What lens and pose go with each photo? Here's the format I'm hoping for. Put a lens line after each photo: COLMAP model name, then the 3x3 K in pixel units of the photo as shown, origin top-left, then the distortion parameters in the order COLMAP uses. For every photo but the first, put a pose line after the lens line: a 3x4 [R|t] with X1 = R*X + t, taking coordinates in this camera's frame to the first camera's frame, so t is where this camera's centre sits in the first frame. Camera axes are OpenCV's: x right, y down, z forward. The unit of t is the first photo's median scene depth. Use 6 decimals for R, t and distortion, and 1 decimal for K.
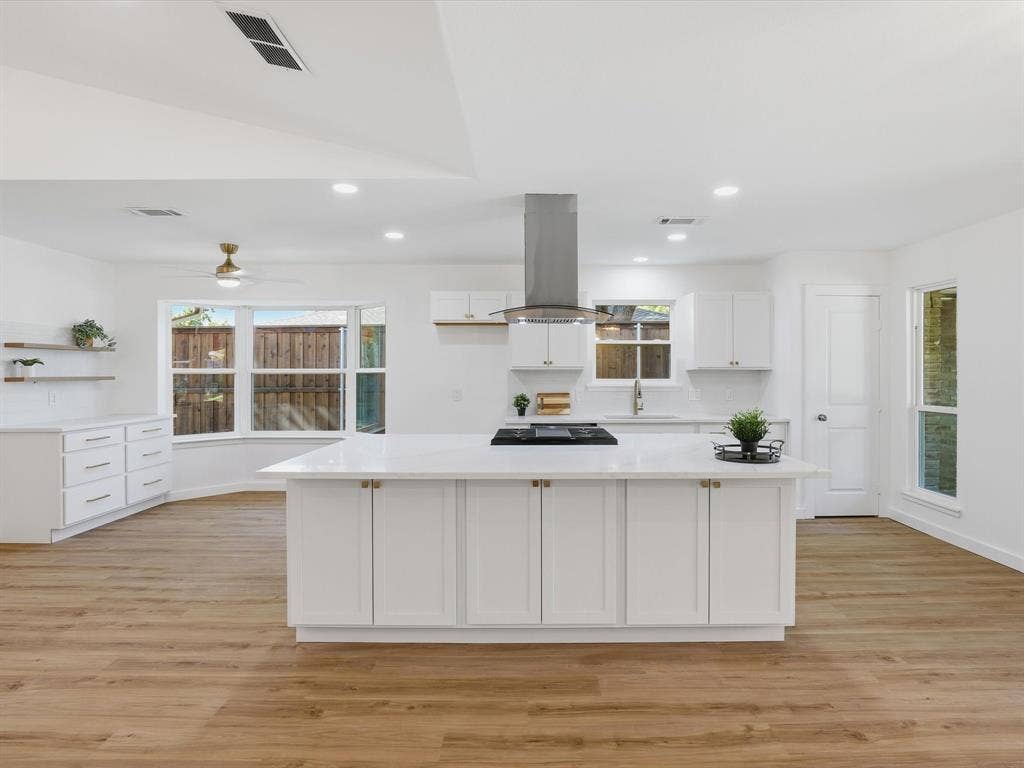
lens RADIAL K [[556.2, 0, 532.8], [0, 556.2, 373.3], [0, 0, 1]] dist [-0.024815, -0.000398]
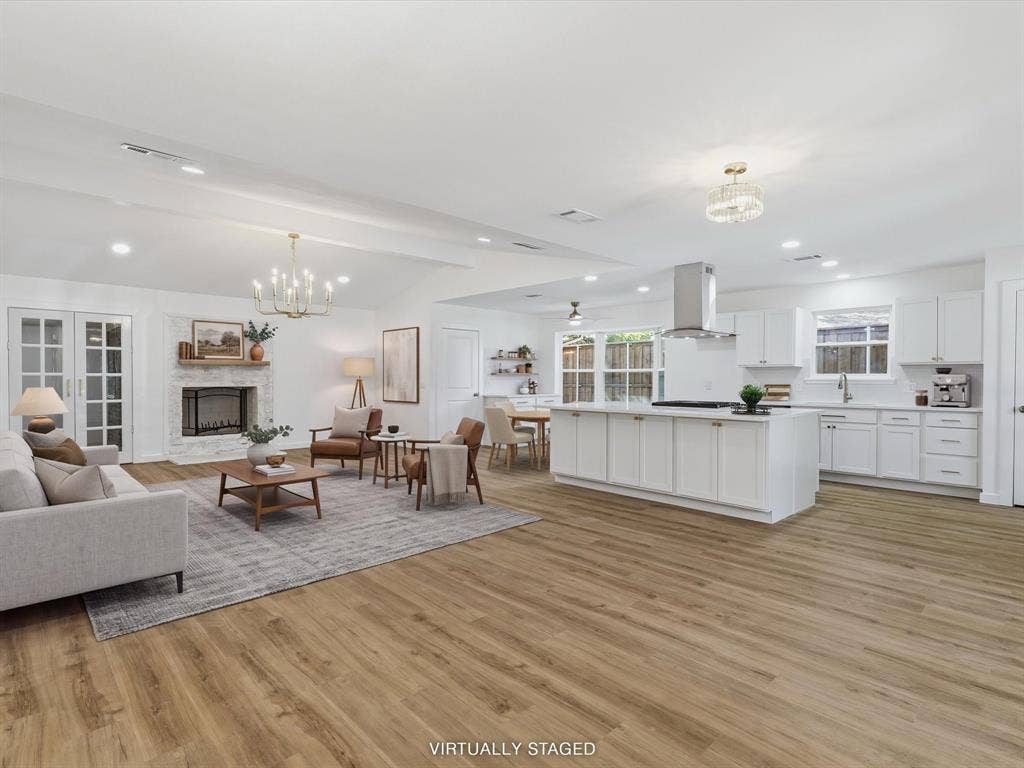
lens RADIAL K [[522.3, 0, 514.2], [0, 522.3, 383.4], [0, 0, 1]] dist [0.000296, 0.000082]
pose [[0.683727, 0.009776, -0.729672, 0.589660], [-0.004036, 0.999946, 0.009615, 0.026129], [0.729726, -0.003629, 0.683730, -0.357572]]
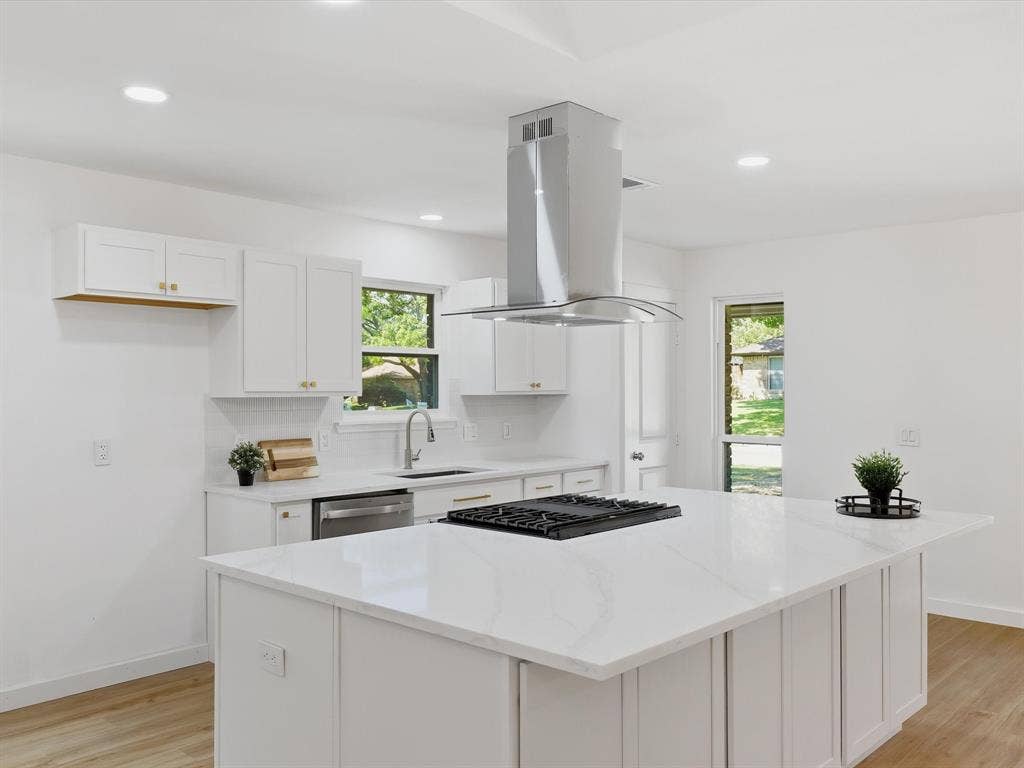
lens RADIAL K [[870.9, 0, 512.0], [0, 870.9, 384.0], [0, 0, 1]] dist [-0.005604, -0.002825]
pose [[0.688306, 0.002577, 0.725416, -0.487977], [0.004043, 0.999965, -0.007388, -0.012977], [-0.725410, 0.008018, 0.688271, 0.286859]]
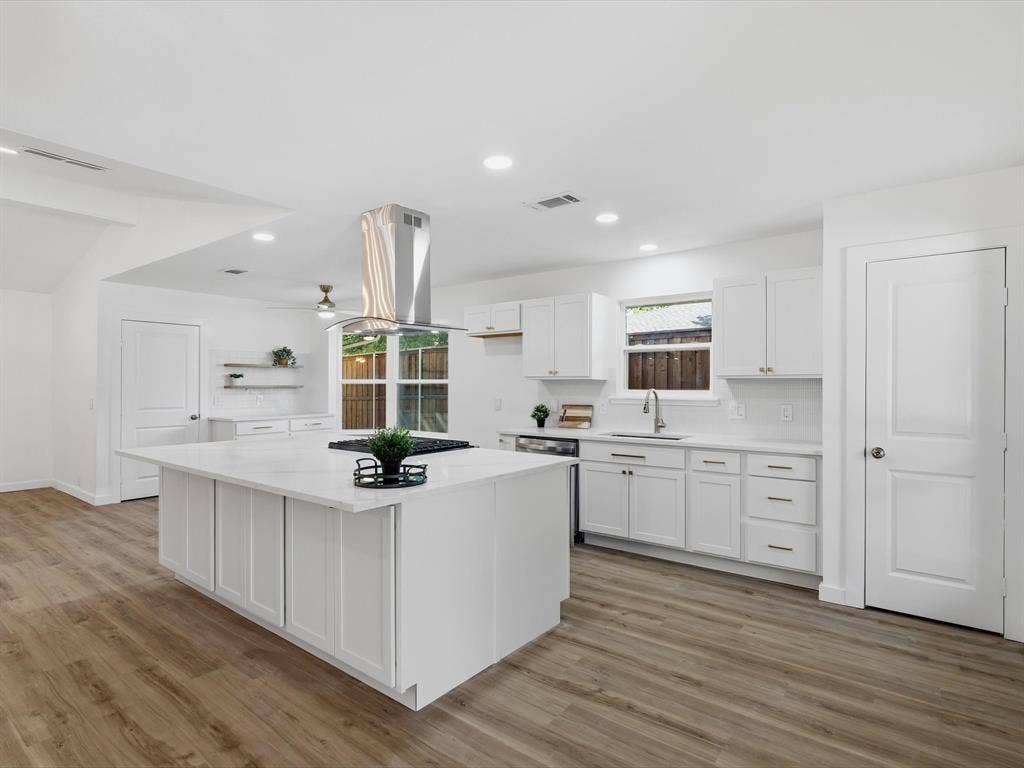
lens RADIAL K [[540.1, 0, 515.3], [0, 540.1, 386.5], [0, 0, 1]] dist [0.000129, -0.000055]
pose [[0.786871, 0.004359, -0.617102, 0.584264], [-0.001332, 0.999985, 0.005365, 0.000213], [0.617116, -0.003399, 0.786865, 0.253811]]
